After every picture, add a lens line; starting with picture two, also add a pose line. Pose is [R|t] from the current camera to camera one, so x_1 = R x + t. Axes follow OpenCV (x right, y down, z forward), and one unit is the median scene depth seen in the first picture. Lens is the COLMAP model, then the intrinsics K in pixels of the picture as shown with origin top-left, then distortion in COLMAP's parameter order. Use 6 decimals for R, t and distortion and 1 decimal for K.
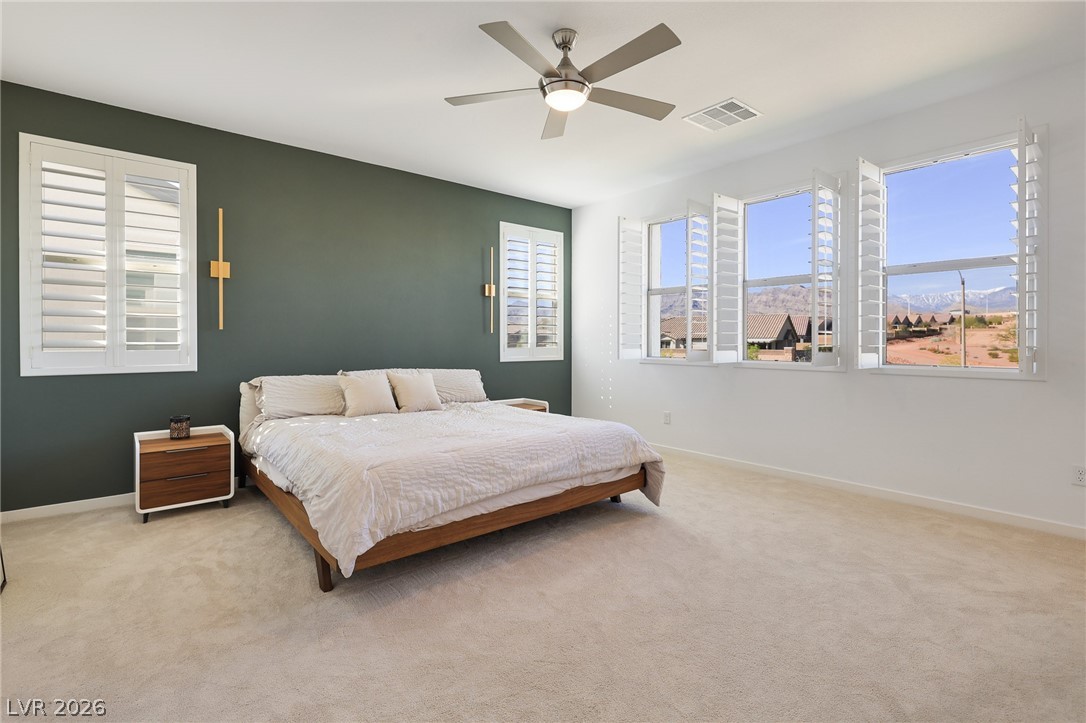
lens RADIAL K [[504.6, 0, 540.9], [0, 504.6, 342.3], [0, 0, 1]] dist [0.000715, -0.000949]
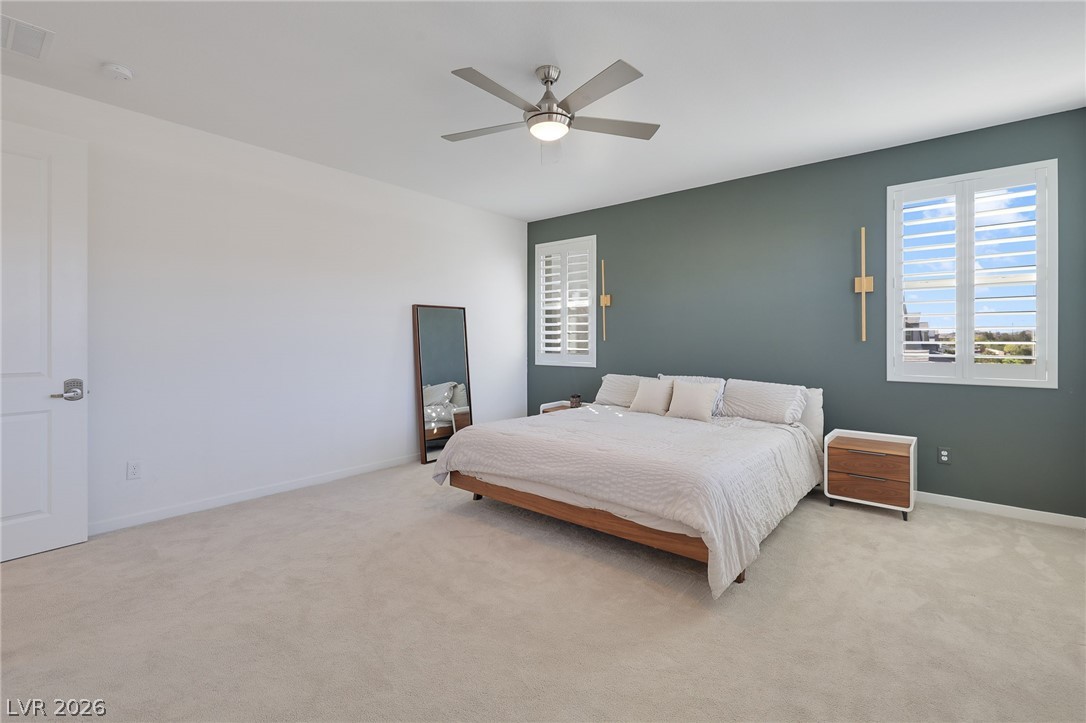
lens RADIAL K [[475.7, 0, 545.0], [0, 475.7, 345.7], [0, 0, 1]] dist [-0.038248, 0.000079]
pose [[0.179933, -0.003623, -0.983672, 0.289463], [-0.014810, 0.999870, -0.006392, -0.000376], [0.983567, 0.015718, 0.179856, 0.239835]]
